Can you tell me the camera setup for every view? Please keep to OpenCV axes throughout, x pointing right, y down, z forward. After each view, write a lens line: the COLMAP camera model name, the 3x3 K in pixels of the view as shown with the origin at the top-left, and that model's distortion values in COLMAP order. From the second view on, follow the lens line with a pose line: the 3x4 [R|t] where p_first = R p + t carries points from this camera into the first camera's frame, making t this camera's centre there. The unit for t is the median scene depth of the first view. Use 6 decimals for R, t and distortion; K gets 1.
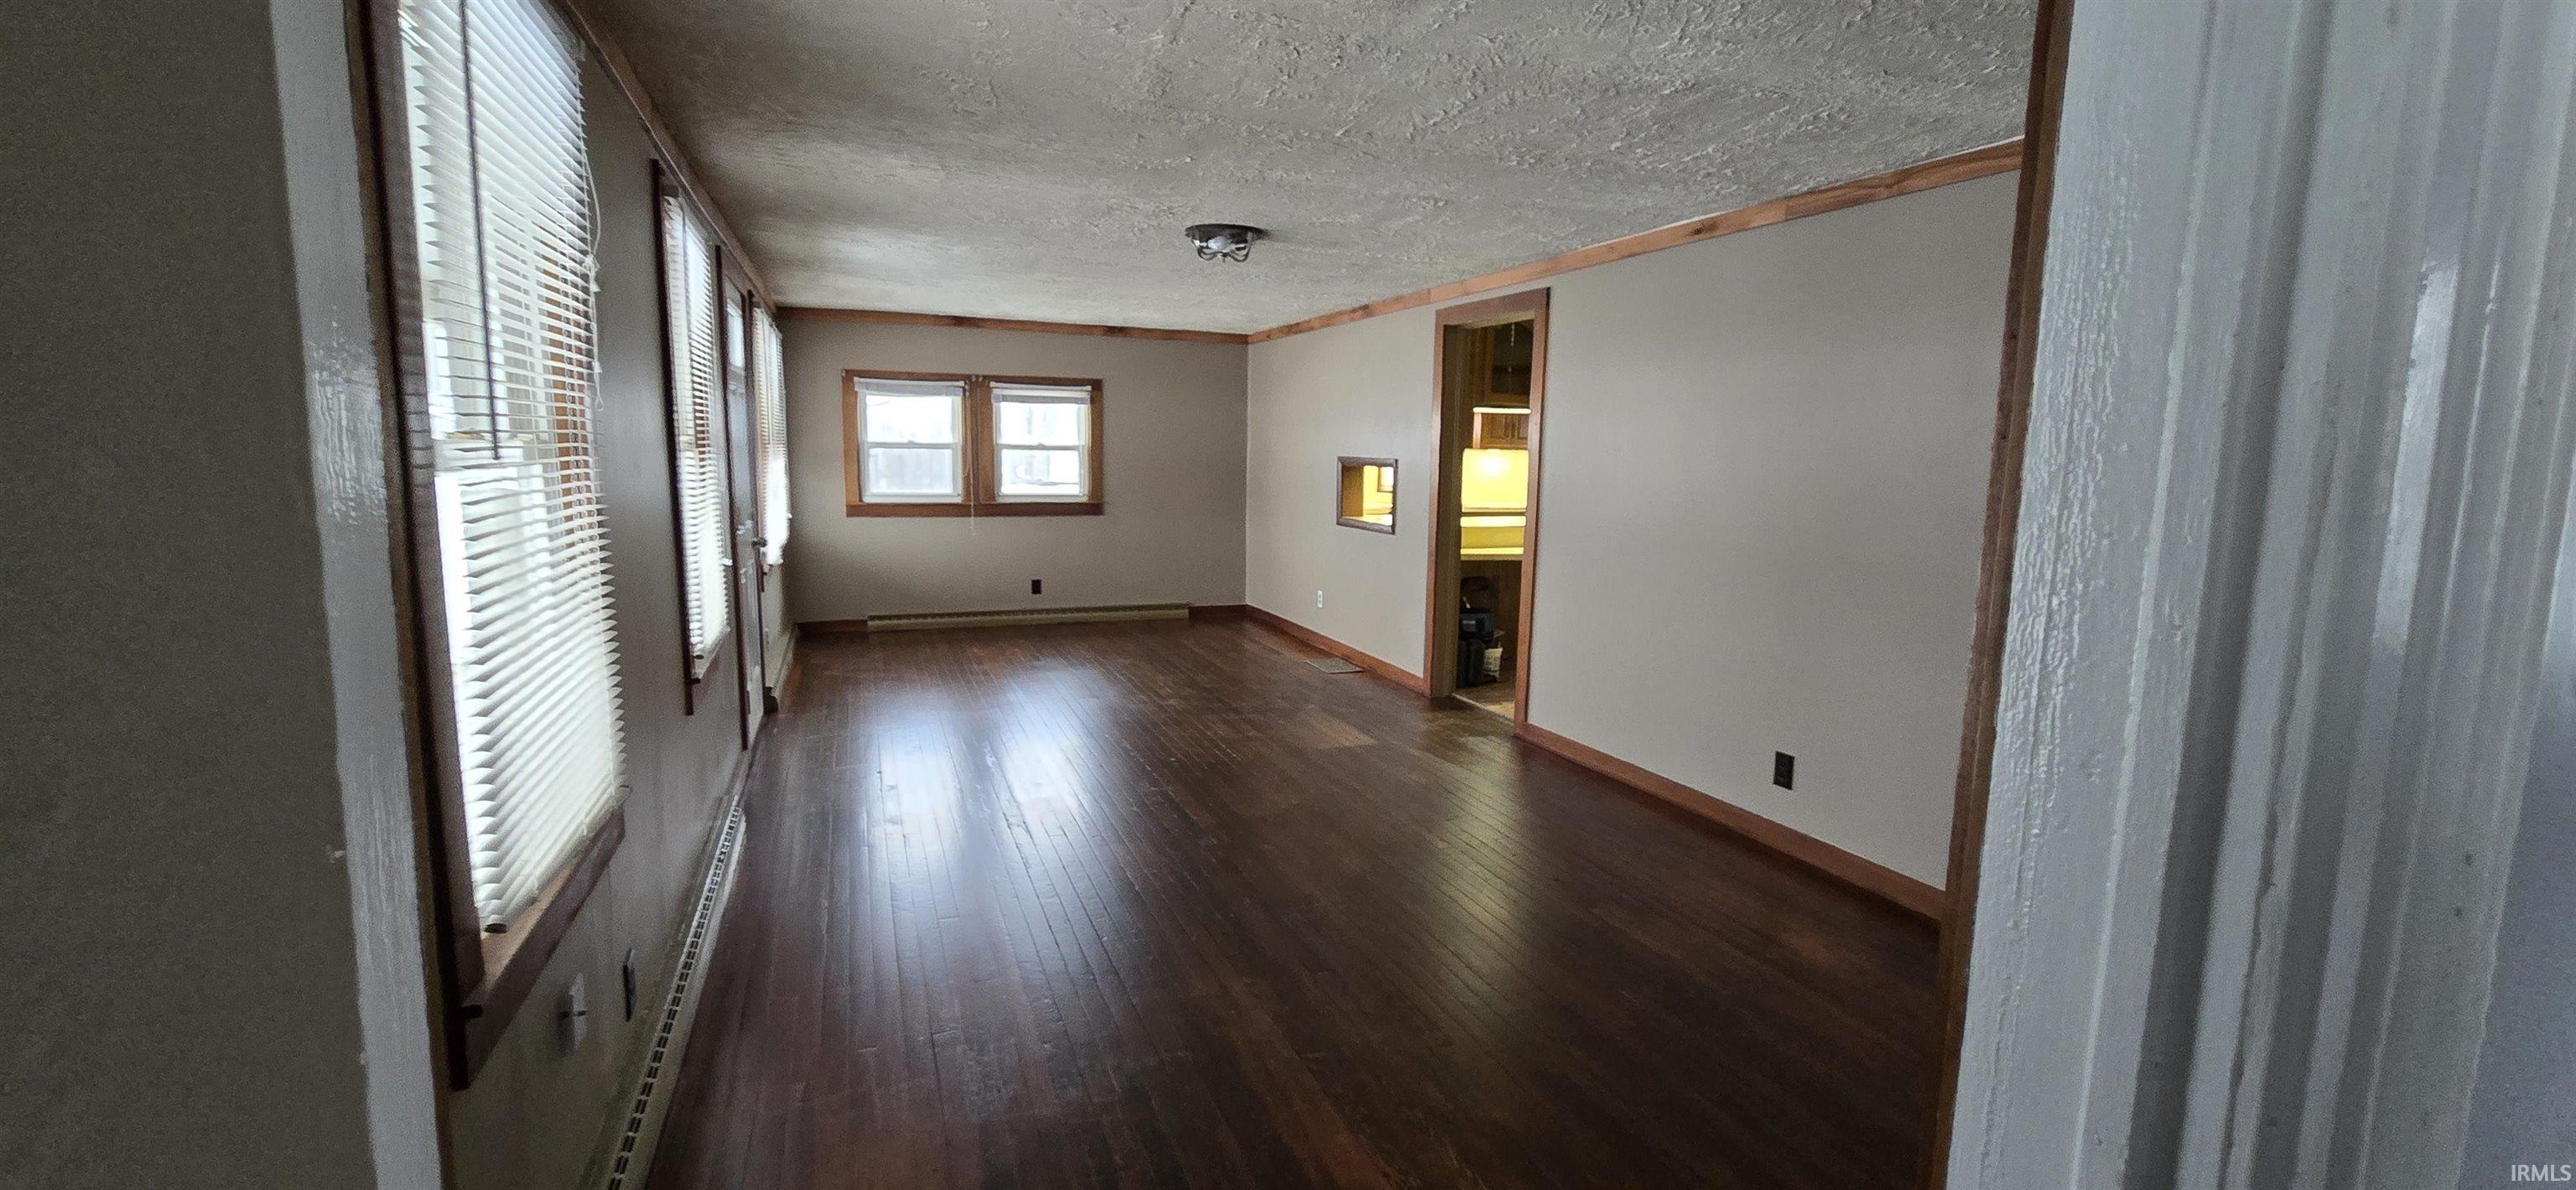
lens RADIAL K [[1044.6, 0, 1281.3], [0, 1044.6, 583.6], [0, 0, 1]] dist [0.003825, -0.000131]
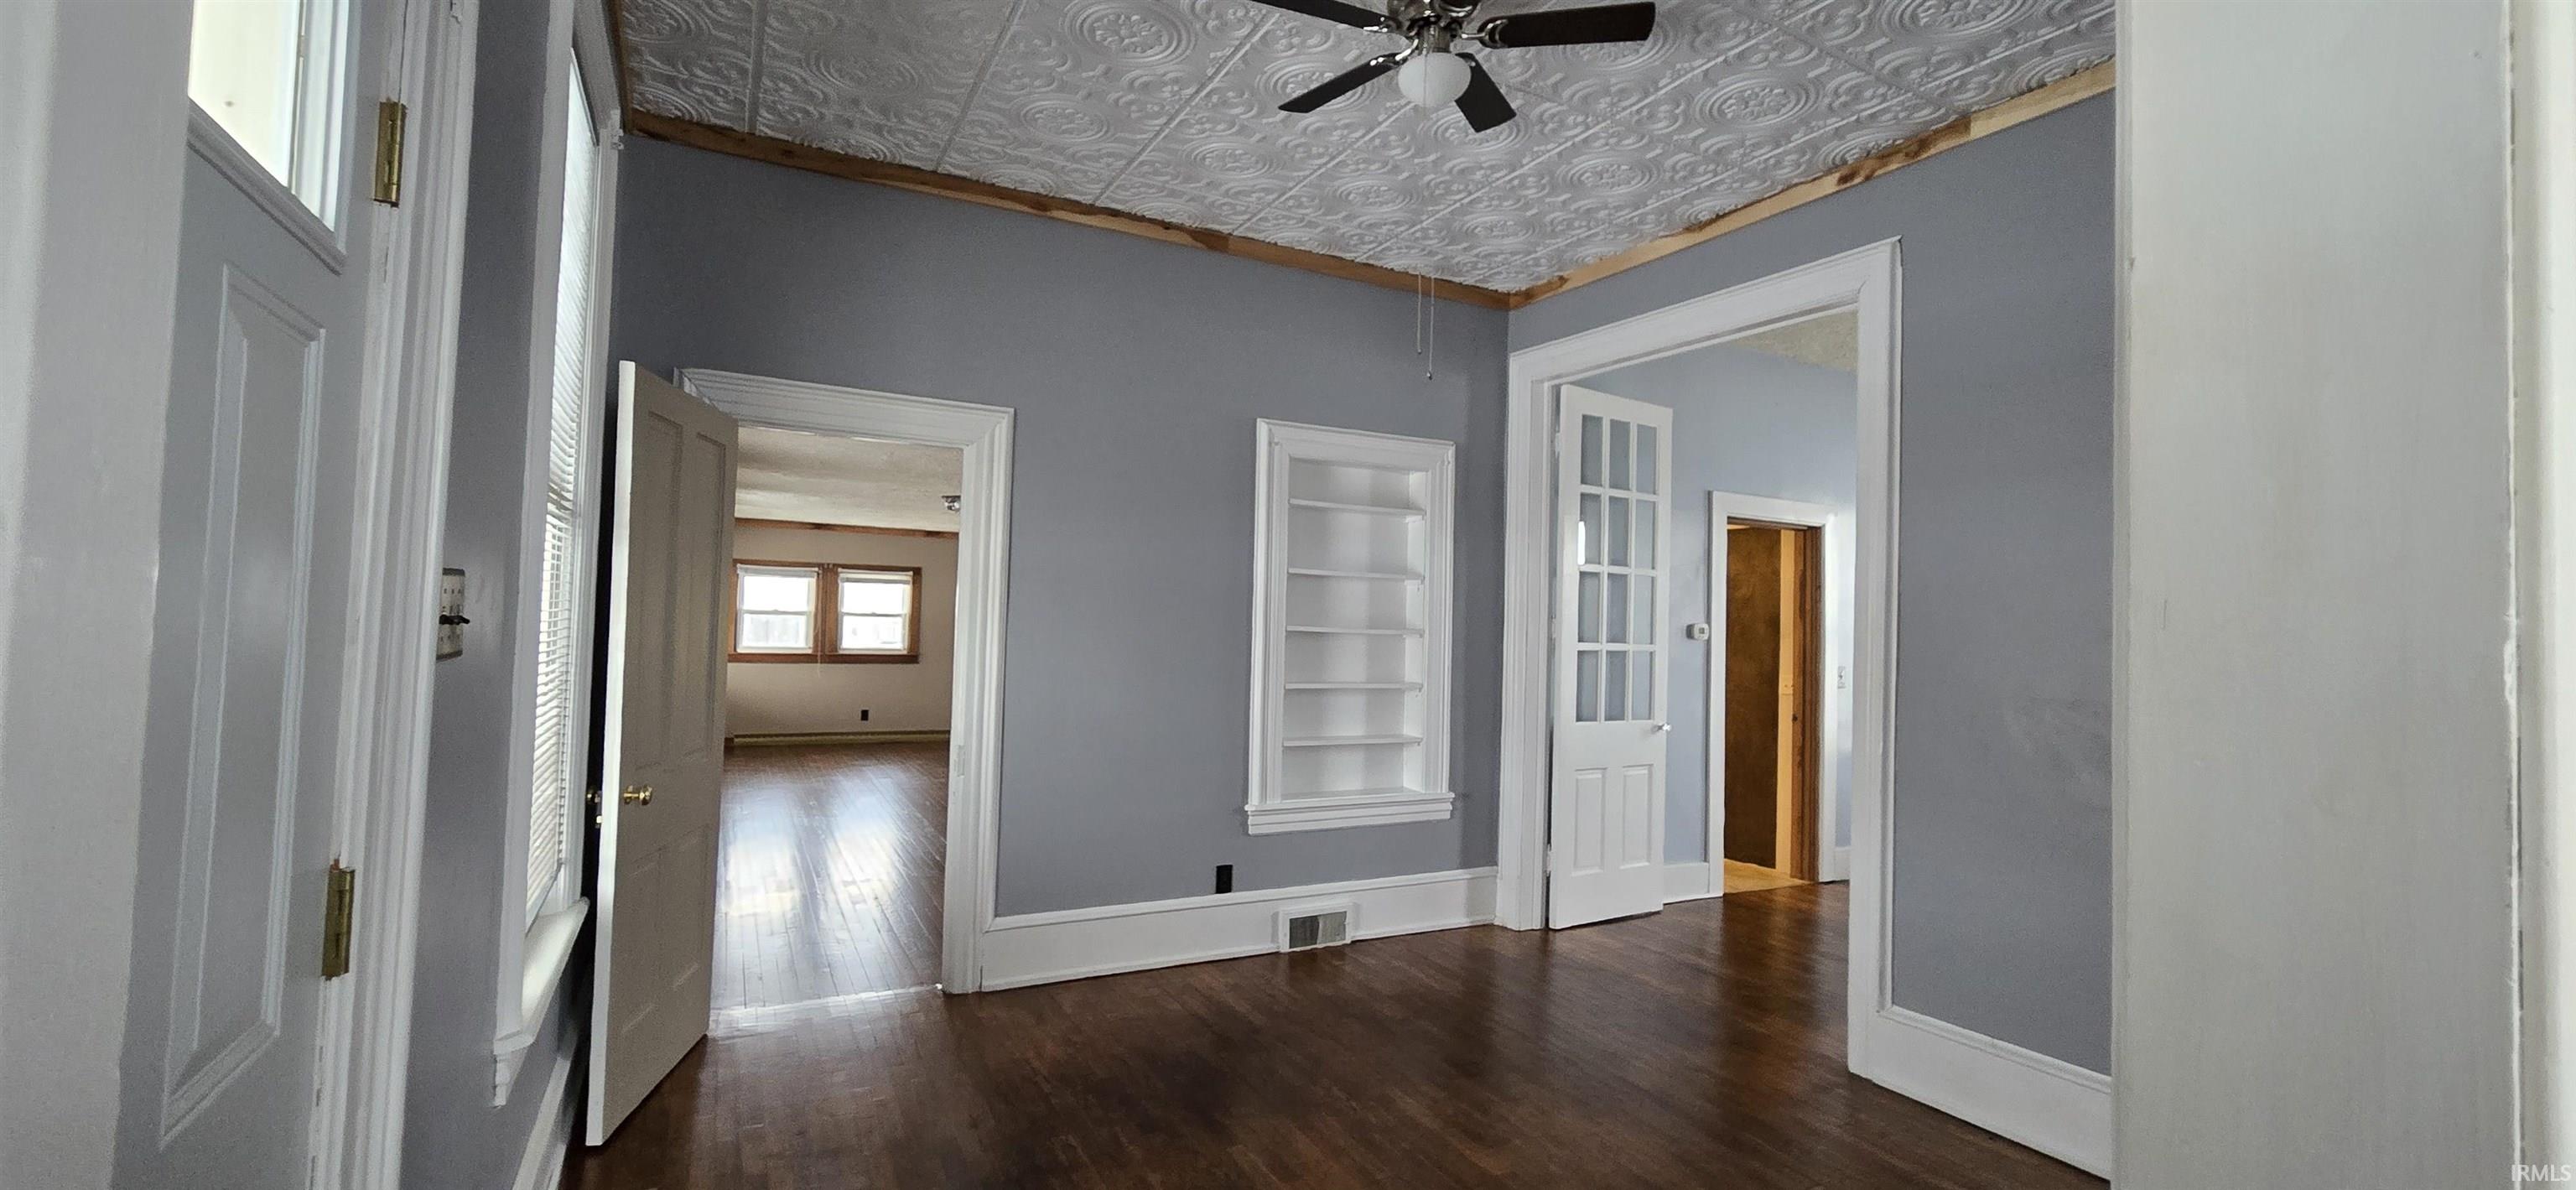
lens RADIAL K [[1044.6, 0, 1295.0], [0, 1044.6, 586.2], [0, 0, 1]] dist [0.003825, -0.000131]
pose [[0.991496, 0.011190, 0.129655, 0.148457], [0.011010, 0.985512, -0.169248, 0.075622], [-0.129671, 0.169236, 0.977008, -0.449554]]
